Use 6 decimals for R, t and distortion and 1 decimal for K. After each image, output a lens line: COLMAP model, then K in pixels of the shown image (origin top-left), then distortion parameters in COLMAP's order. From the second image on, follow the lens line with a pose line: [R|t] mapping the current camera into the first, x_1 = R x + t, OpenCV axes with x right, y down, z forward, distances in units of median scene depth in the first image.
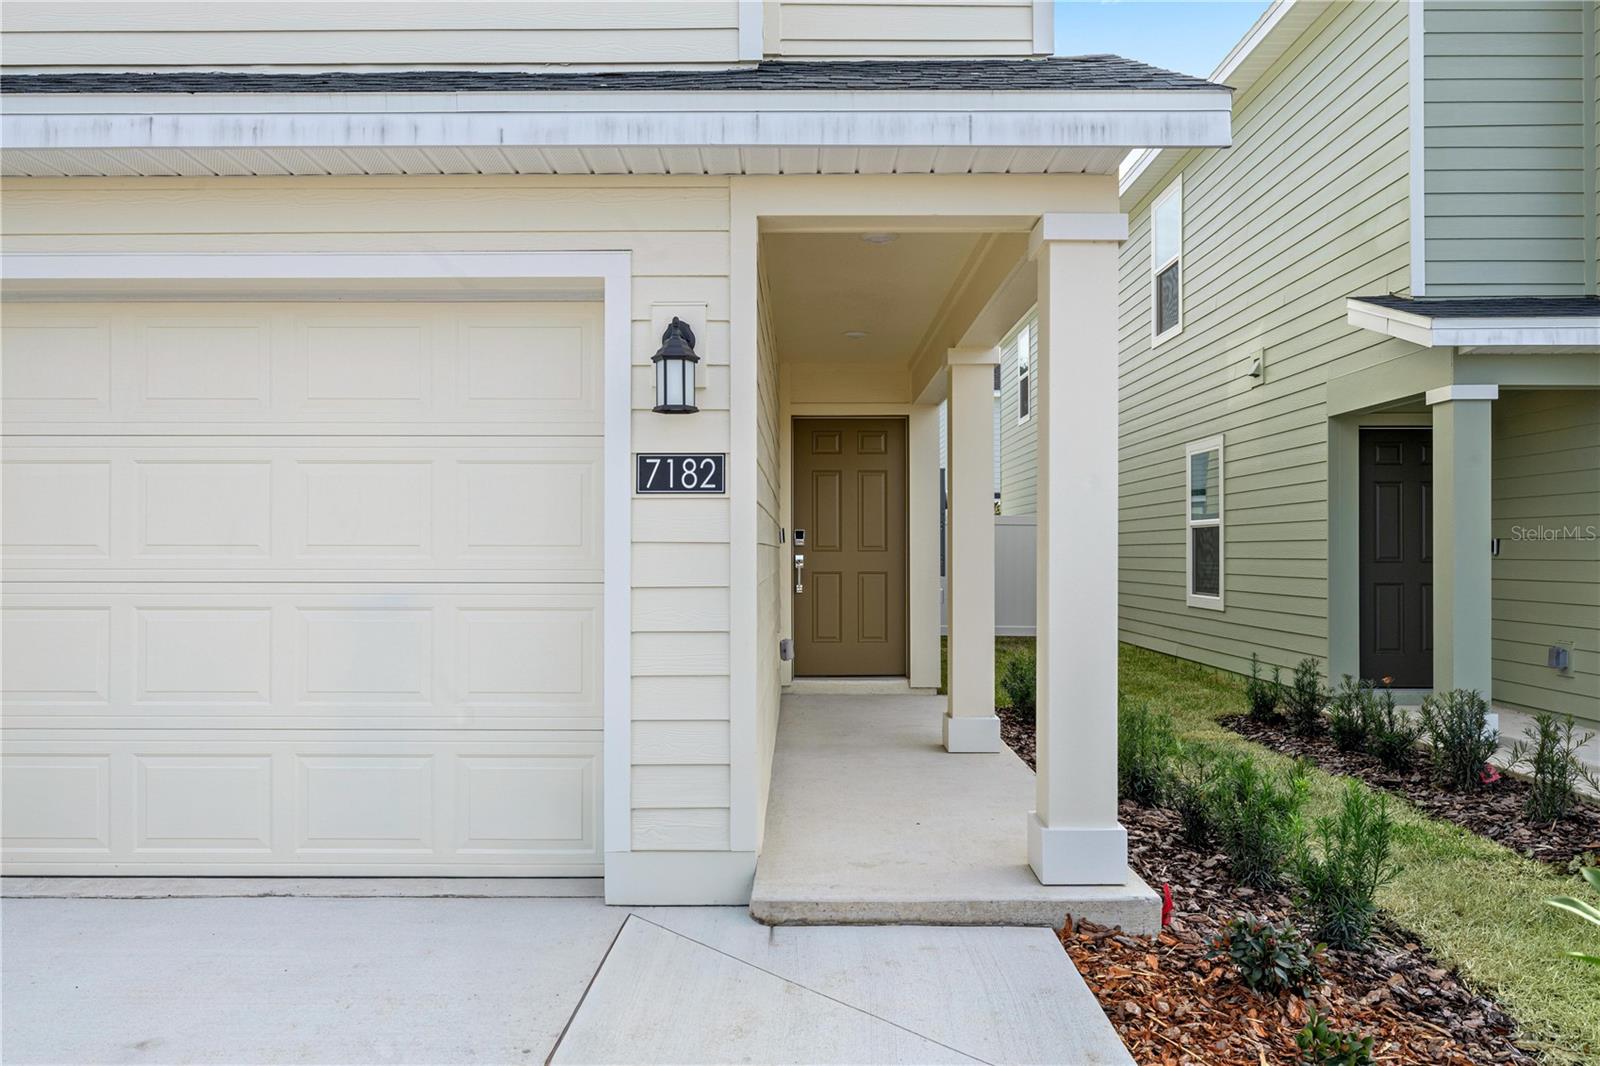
lens RADIAL K [[1036.8, 0, 809.4], [0, 1036.8, 542.4], [0, 0, 1]] dist [0.006897, 0.000899]
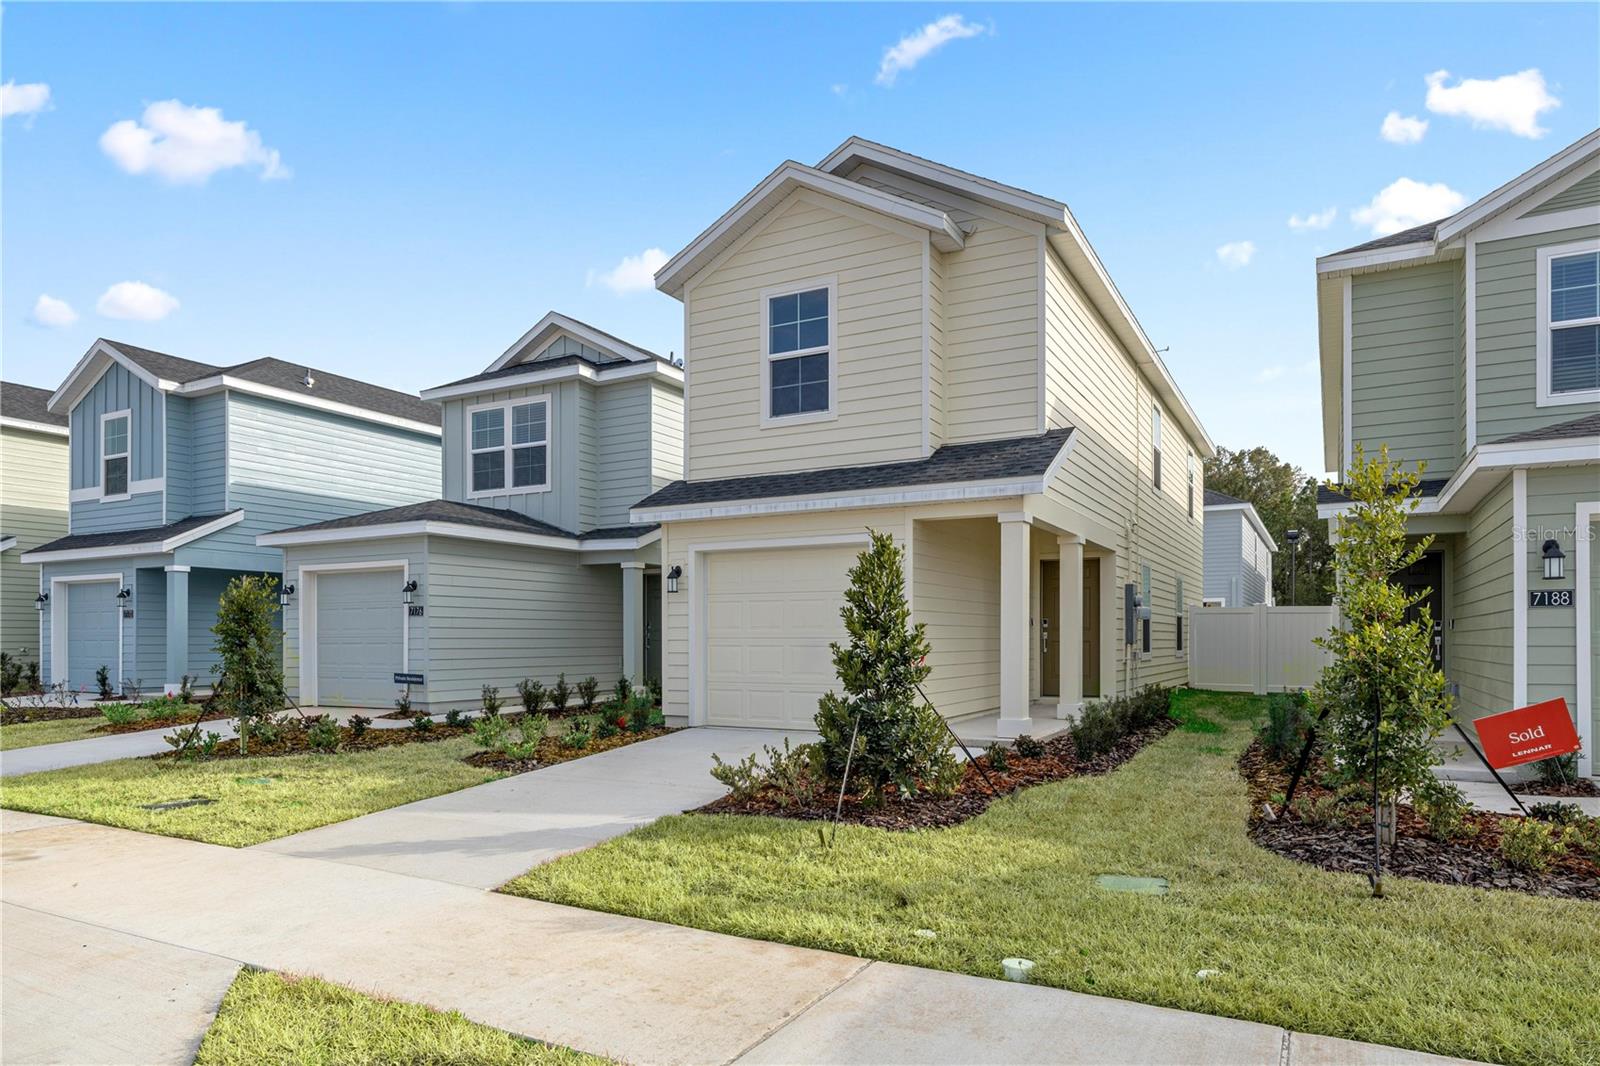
lens RADIAL K [[1046.0, 0, 865.4], [0, 1046.0, 630.4], [0, 0, 1]] dist [0.001488, -0.003077]
pose [[0.880528, -0.006595, -0.473949, 0.757235], [0.006334, 0.999978, -0.002148, 0.014677], [0.473953, -0.001111, 0.880550, -1.059155]]
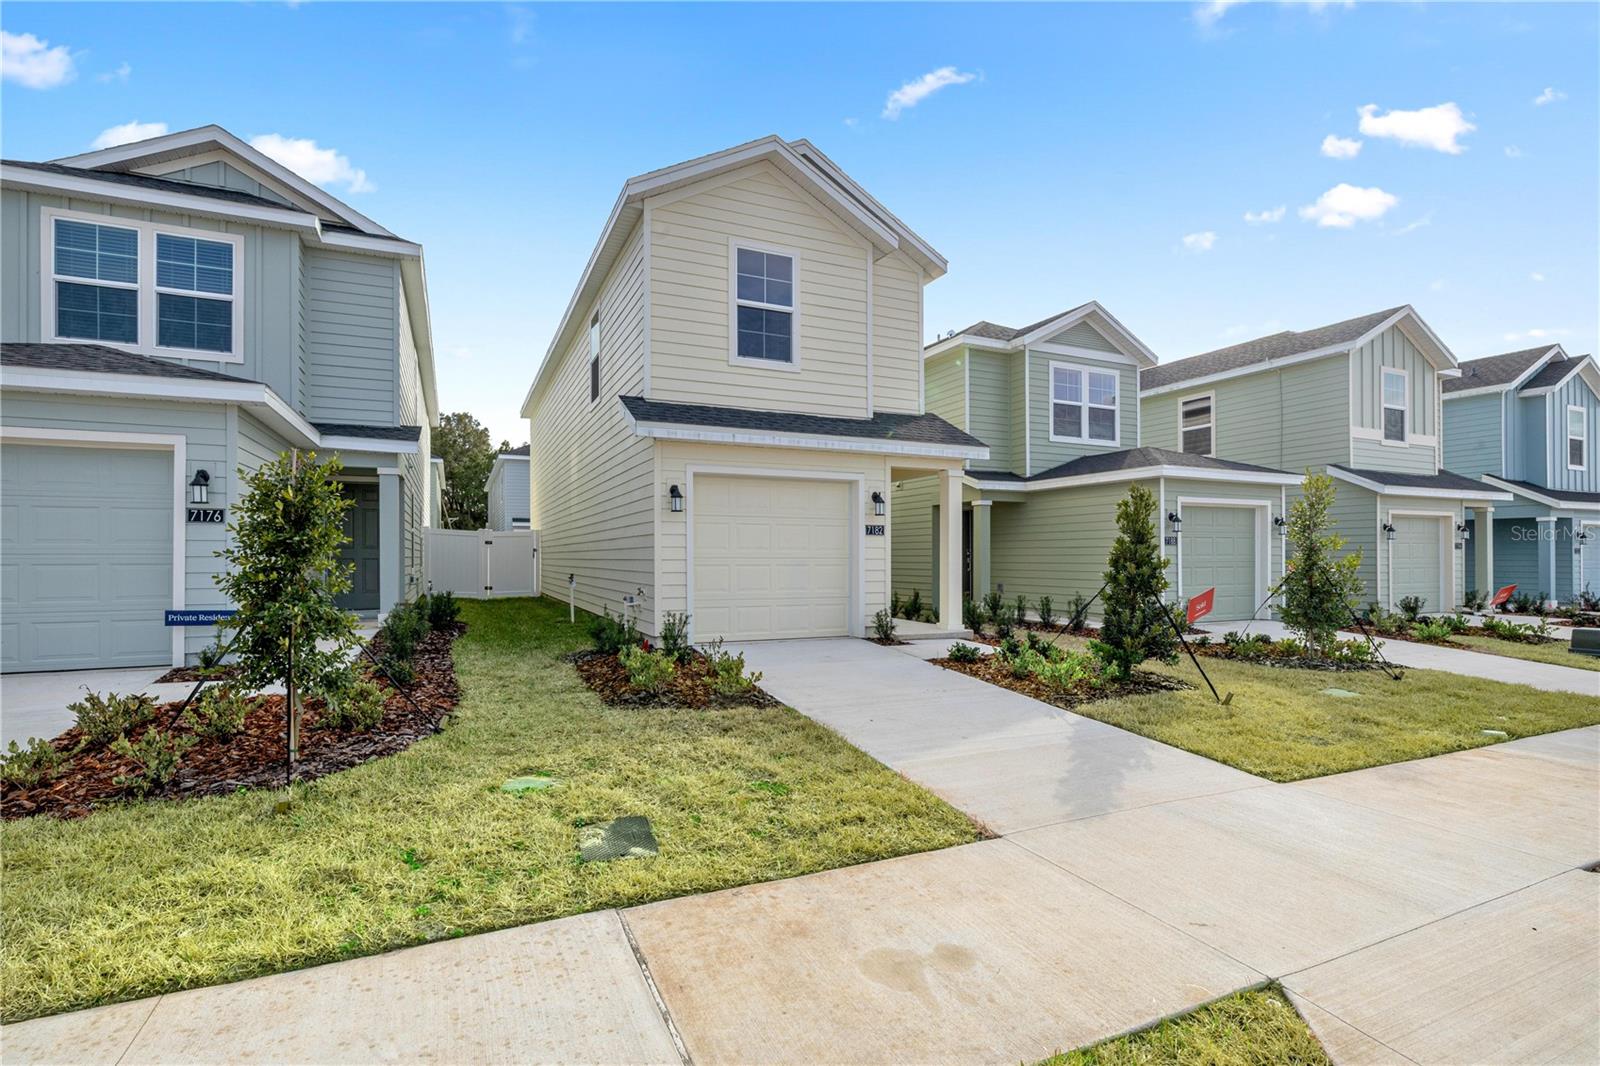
lens RADIAL K [[771.8, 0, 737.9], [0, 771.8, 550.8], [0, 0, 1]] dist [-0.008411, 0.001136]
pose [[0.907172, 0.004635, 0.420735, -1.064584], [-0.004537, 0.999989, -0.001233, 0.010309], [-0.420736, -0.000790, 0.907183, -0.841243]]
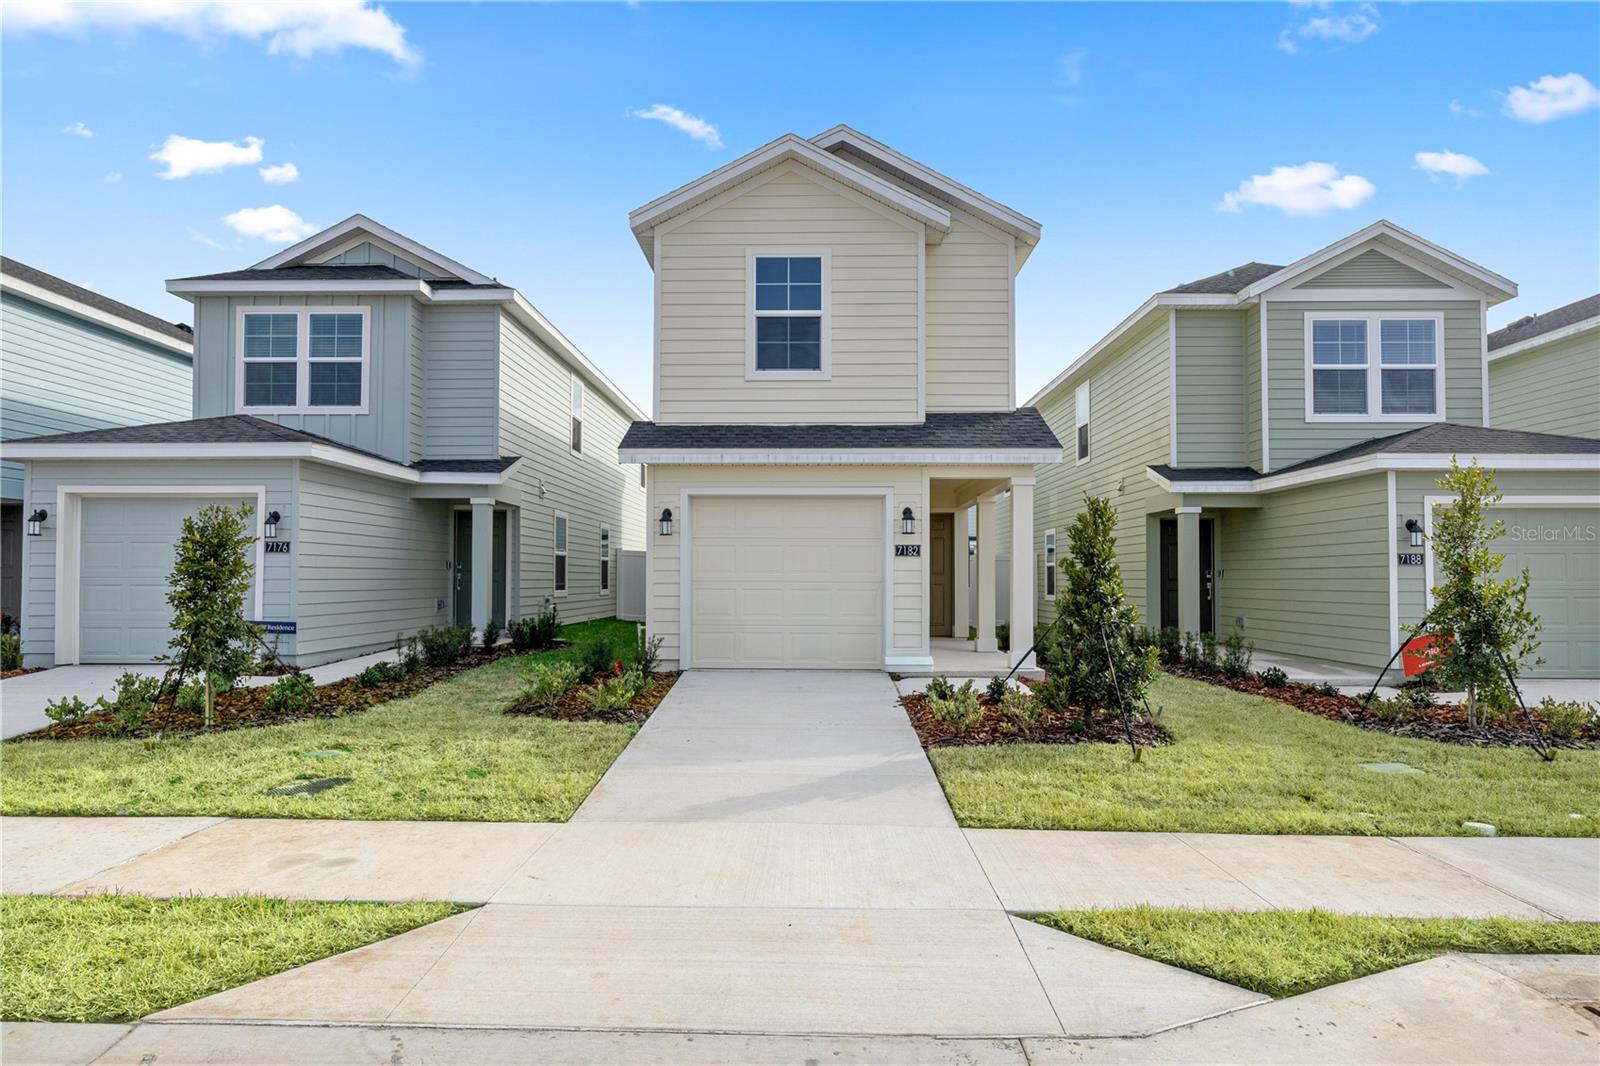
lens RADIAL K [[1015.5, 0, 788.9], [0, 1015.5, 537.4], [0, 0, 1]] dist [-0.001358, -0.000141]
pose [[0.999940, 0.002662, -0.010648, -0.283103], [-0.003008, 0.999462, -0.032650, 0.000981], [0.010556, 0.032680, 0.999410, -1.403746]]
